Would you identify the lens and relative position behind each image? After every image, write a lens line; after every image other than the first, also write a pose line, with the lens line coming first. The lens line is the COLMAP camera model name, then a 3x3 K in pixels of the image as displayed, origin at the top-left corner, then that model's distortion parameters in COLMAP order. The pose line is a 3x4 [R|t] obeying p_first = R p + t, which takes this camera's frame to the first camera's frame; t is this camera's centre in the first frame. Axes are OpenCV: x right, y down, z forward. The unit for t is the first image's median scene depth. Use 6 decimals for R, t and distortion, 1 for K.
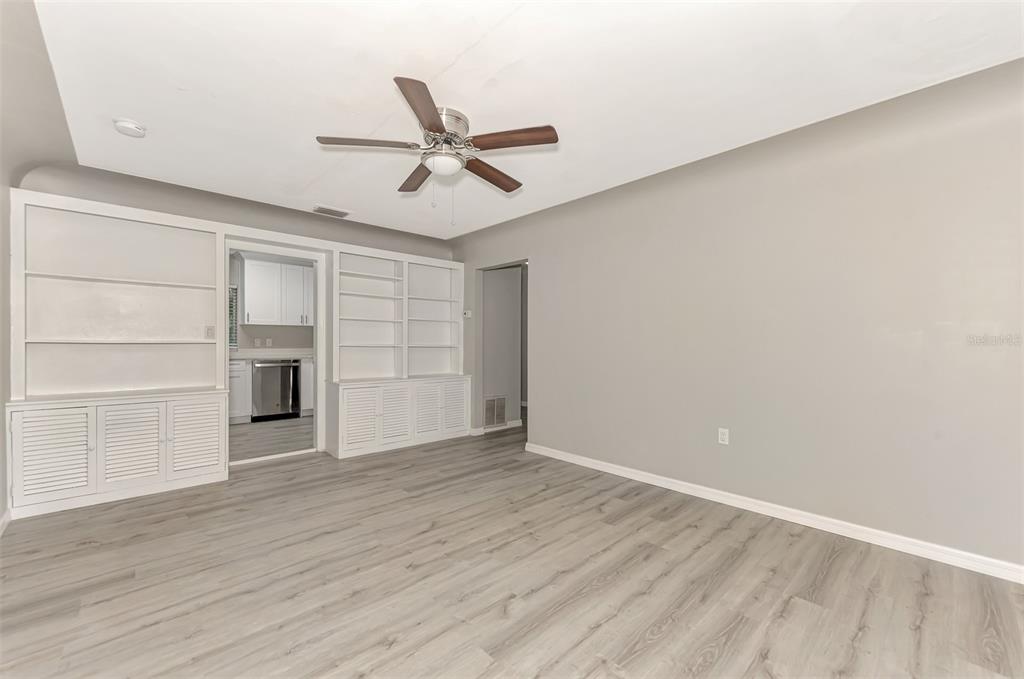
lens RADIAL K [[410.3, 0, 512.0], [0, 410.3, 339.5], [0, 0, 1]] dist [0.001241, 0.000023]
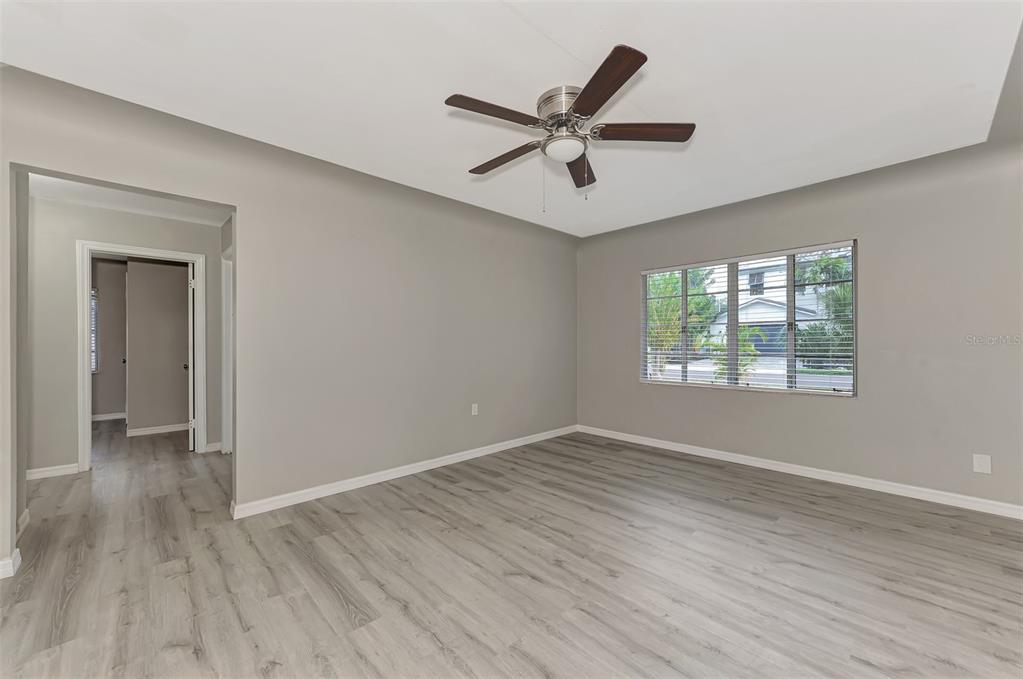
lens RADIAL K [[398.0, 0, 510.5], [0, 398.0, 344.3], [0, 0, 1]] dist [0.000659, -0.000132]
pose [[-0.007438, -0.004640, 0.999962, -0.947858], [-0.003472, 0.999983, 0.004614, 0.010232], [-0.999966, -0.003437, -0.007454, 1.013667]]
